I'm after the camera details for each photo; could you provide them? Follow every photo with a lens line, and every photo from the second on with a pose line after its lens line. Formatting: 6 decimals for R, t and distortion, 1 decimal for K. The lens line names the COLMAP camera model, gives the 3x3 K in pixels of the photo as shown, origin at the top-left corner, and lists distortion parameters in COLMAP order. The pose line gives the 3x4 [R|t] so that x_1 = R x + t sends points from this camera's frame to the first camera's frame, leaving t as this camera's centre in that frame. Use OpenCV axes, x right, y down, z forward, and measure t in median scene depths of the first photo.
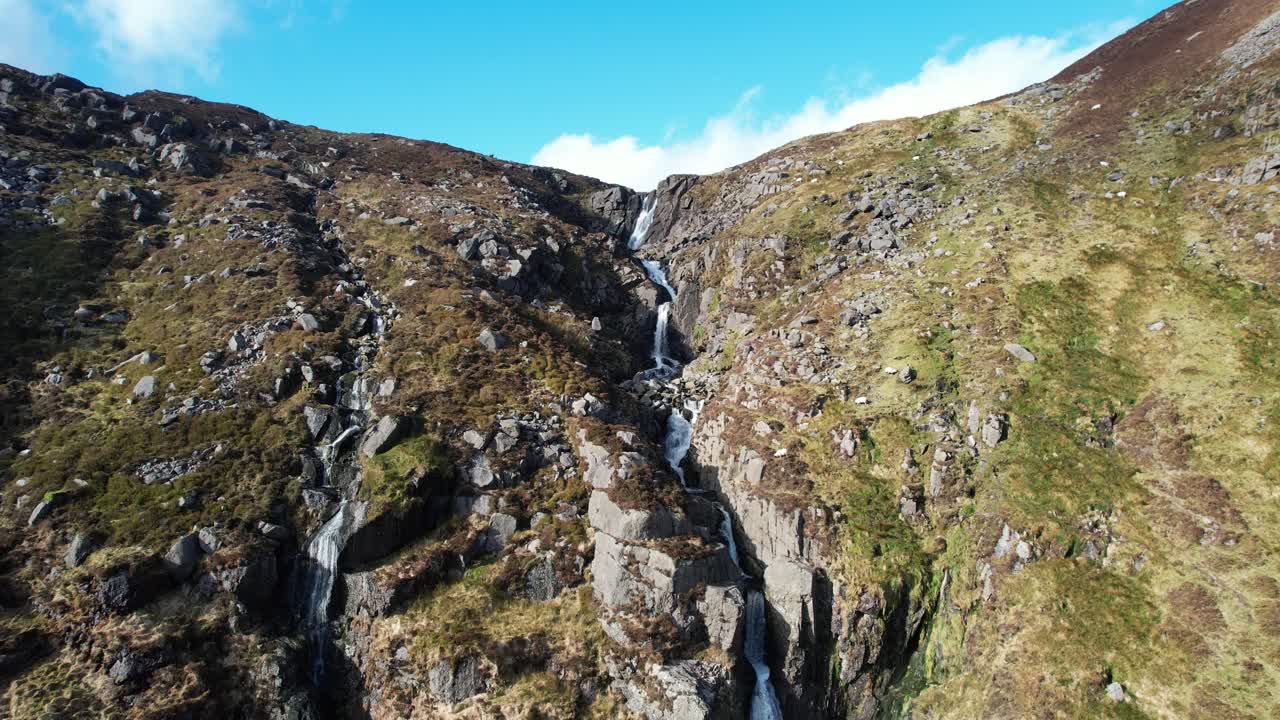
lens RADIAL K [[820.5, 0, 643.3], [0, 820.5, 360.3], [0, 0, 1]] dist [-0.078745, 0.071472]
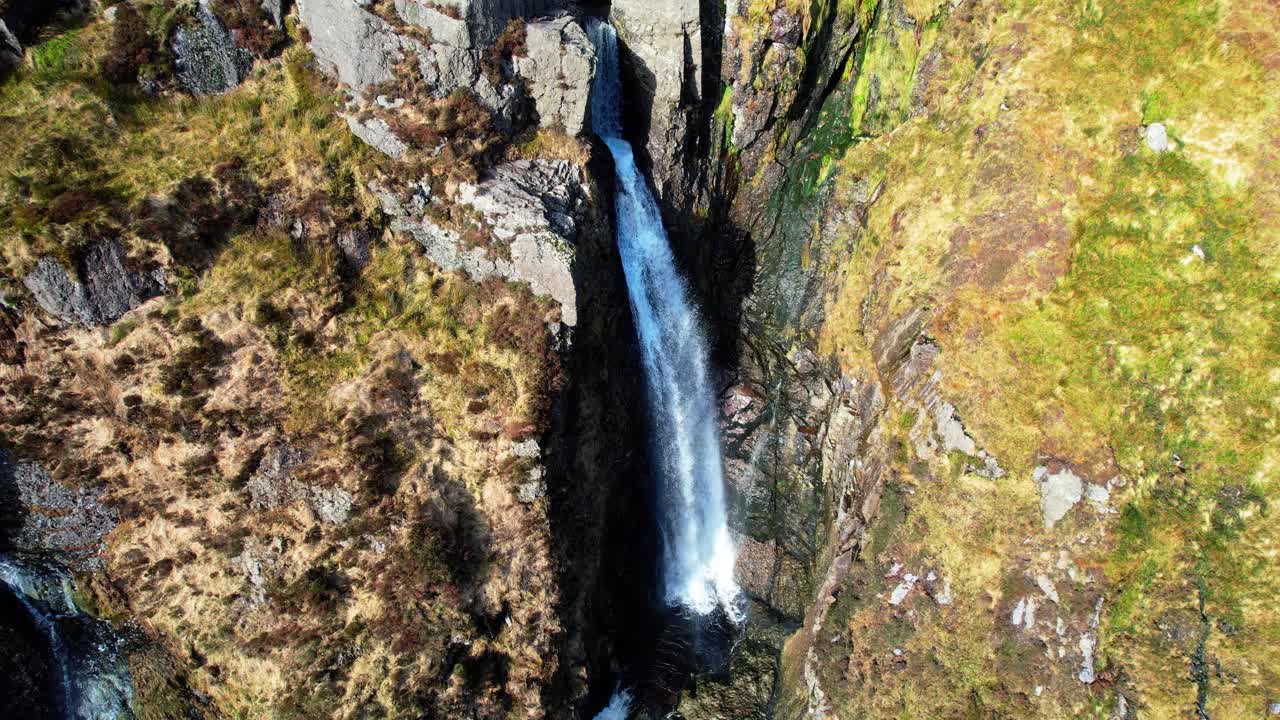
lens RADIAL K [[820.5, 0, 643.3], [0, 820.5, 360.3], [0, 0, 1]] dist [-0.078745, 0.071472]
pose [[0.944762, -0.216655, 0.245939, -0.031323], [-0.001108, 0.748252, 0.663414, 0.082602], [-0.327757, -0.627040, 0.706679, 0.447645]]
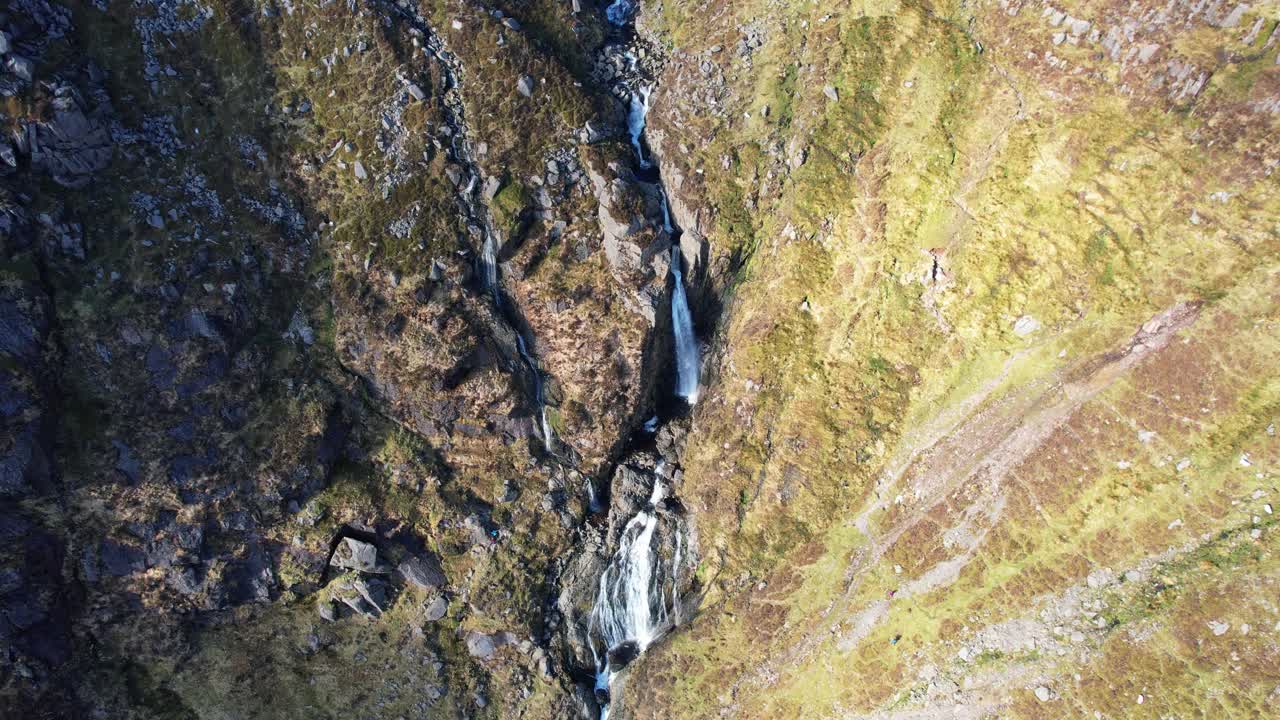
lens RADIAL K [[820.5, 0, 643.3], [0, 820.5, 360.3], [0, 0, 1]] dist [-0.078745, 0.071472]
pose [[0.996663, -0.067661, 0.045666, -0.083403], [0.004980, 0.608786, 0.793319, -1.407184], [-0.081477, -0.790444, 0.607091, -0.662038]]
